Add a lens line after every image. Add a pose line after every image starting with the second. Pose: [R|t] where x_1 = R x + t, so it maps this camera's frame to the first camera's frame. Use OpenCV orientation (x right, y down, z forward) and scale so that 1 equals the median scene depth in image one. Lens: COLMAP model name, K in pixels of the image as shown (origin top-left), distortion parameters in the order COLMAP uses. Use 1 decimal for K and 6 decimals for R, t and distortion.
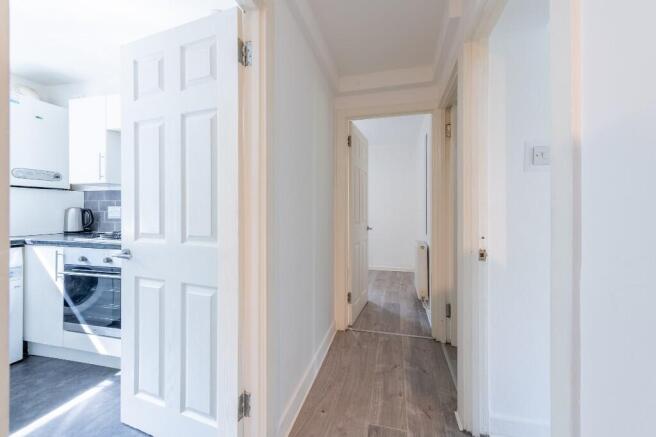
lens RADIAL K [[262.1, 0, 325.6], [0, 262.1, 209.7], [0, 0, 1]] dist [0.022987, -0.007561]
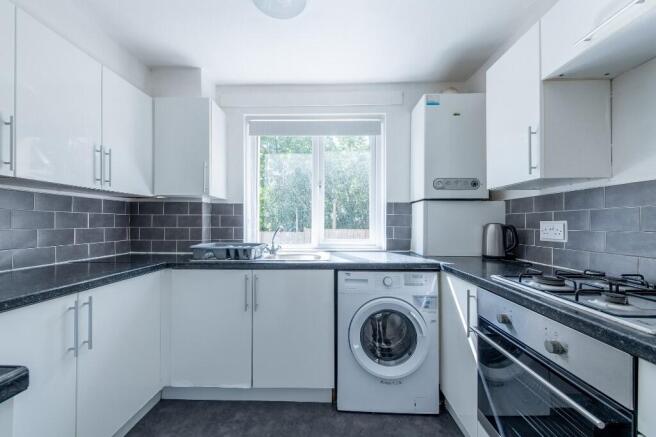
lens RADIAL K [[258.1, 0, 328.8], [0, 258.1, 220.6], [0, 0, 1]] dist [0.001528, -0.000335]
pose [[0.229759, -0.011472, -0.973180, -0.394558], [-0.003996, 0.999911, -0.012731, -0.005163], [0.973239, 0.006814, 0.229693, 0.434880]]
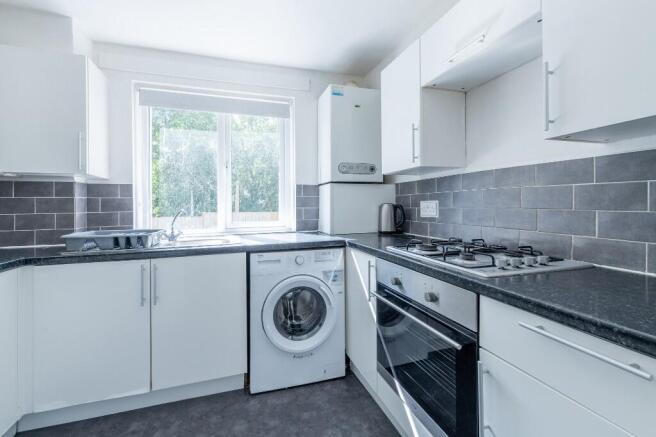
lens RADIAL K [[264.4, 0, 311.8], [0, 264.4, 206.4], [0, 0, 1]] dist [0.002173, -0.000136]
pose [[0.505658, -0.004817, -0.862721, -0.372662], [0.010722, 0.999942, 0.000701, -0.002027], [0.862667, -0.009605, 0.505681, 0.402382]]
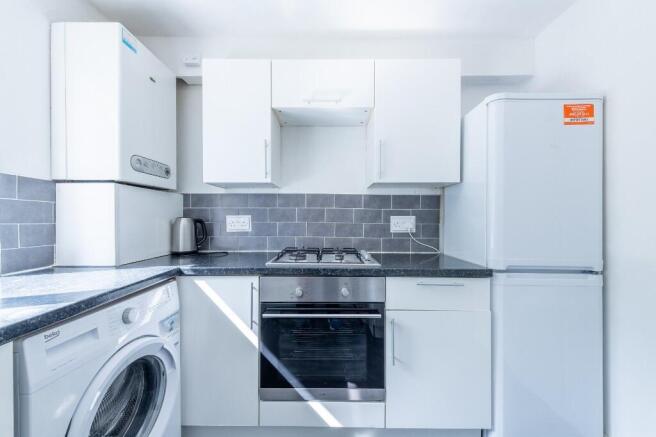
lens RADIAL K [[258.1, 0, 328.8], [0, 258.1, 220.6], [0, 0, 1]] dist [0.001528, -0.000335]
pose [[0.969582, -0.004113, 0.244733, -0.815679], [0.001650, 0.999946, 0.010267, -0.006186], [-0.244762, -0.009551, 0.969536, 0.277423]]
